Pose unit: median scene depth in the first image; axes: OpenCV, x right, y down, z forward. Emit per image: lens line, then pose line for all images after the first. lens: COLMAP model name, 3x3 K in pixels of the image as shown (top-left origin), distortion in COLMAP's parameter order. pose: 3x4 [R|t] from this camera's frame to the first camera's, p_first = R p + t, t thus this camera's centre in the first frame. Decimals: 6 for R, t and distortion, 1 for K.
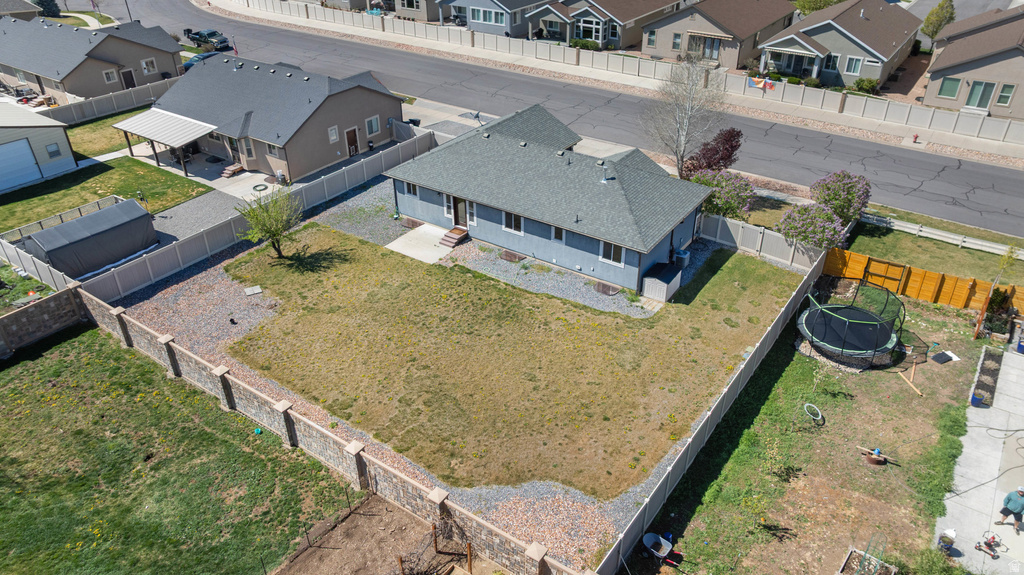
lens RADIAL K [[722.0, 0, 514.1], [0, 722.0, 284.0], [0, 0, 1]] dist [-0.051967, 0.067201]
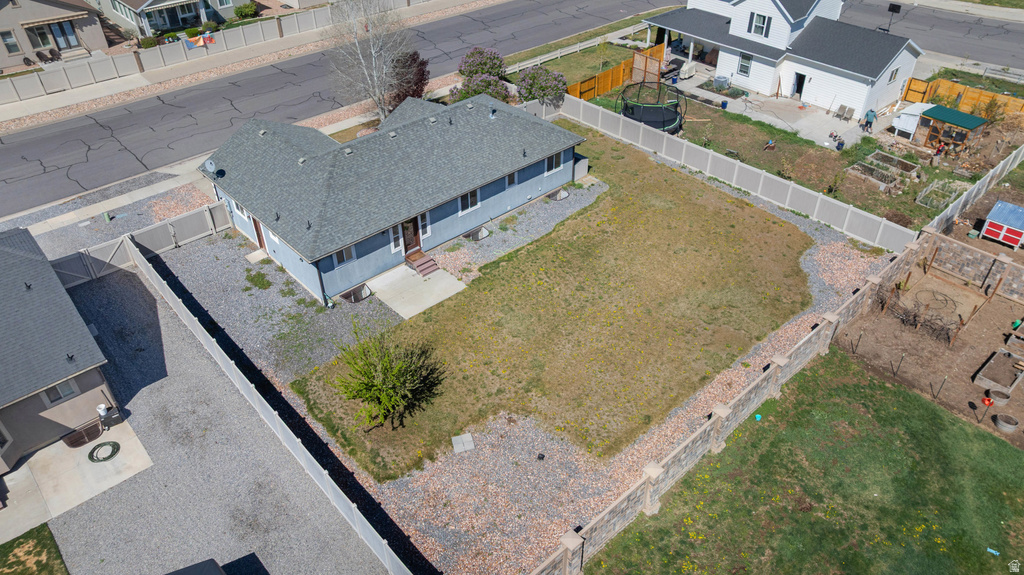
lens RADIAL K [[722.0, 0, 514.1], [0, 722.0, 284.0], [0, 0, 1]] dist [-0.051967, 0.067201]
pose [[0.223414, -0.584857, 0.779761, -0.784616], [0.518639, 0.748665, 0.412935, -0.362596], [-0.825288, 0.312159, 0.470592, 0.553300]]
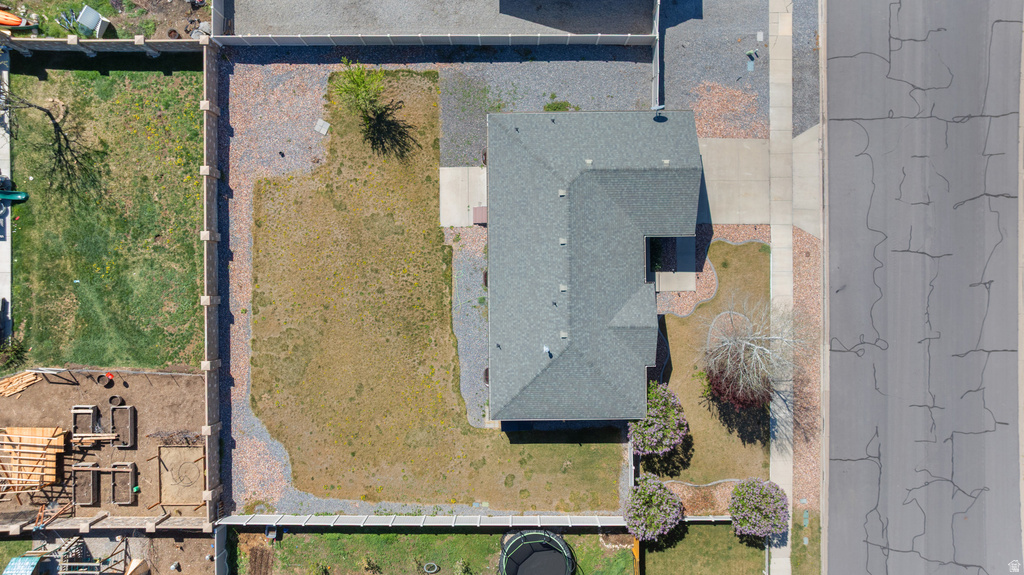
lens RADIAL K [[722.0, 0, 514.1], [0, 722.0, 284.0], [0, 0, 1]] dist [-0.051967, 0.067201]
pose [[0.575950, 0.817464, 0.005809, 0.016512], [-0.431876, 0.298232, 0.851200, -1.001479], [0.694093, -0.492757, 0.524810, 0.461958]]
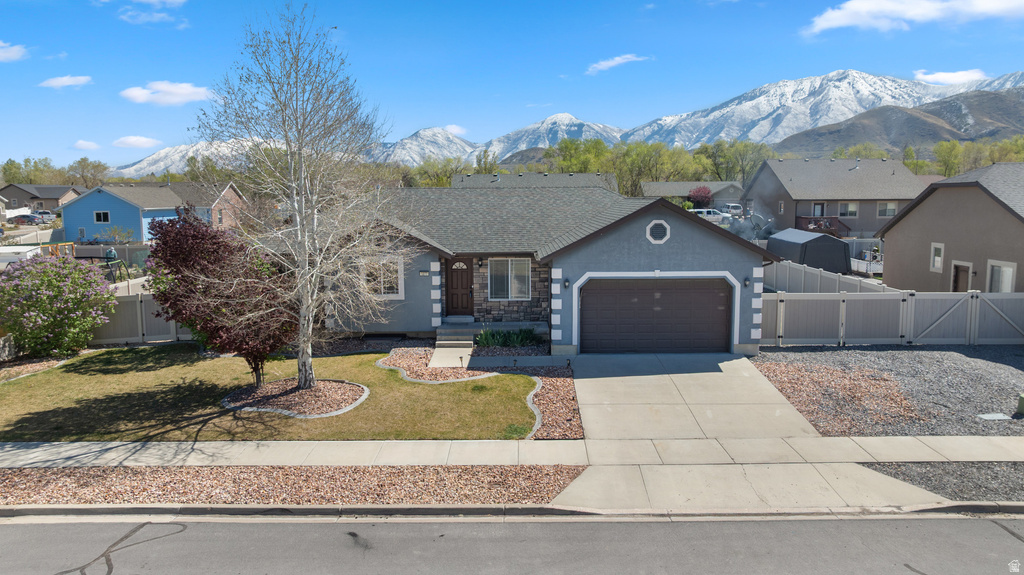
lens RADIAL K [[722.0, 0, 514.1], [0, 722.0, 284.0], [0, 0, 1]] dist [-0.051967, 0.067201]
pose [[-0.822838, 0.076186, -0.563146, 0.431415], [-0.292417, 0.792945, 0.534537, -0.517934], [0.487268, 0.604511, -0.630187, 1.560170]]
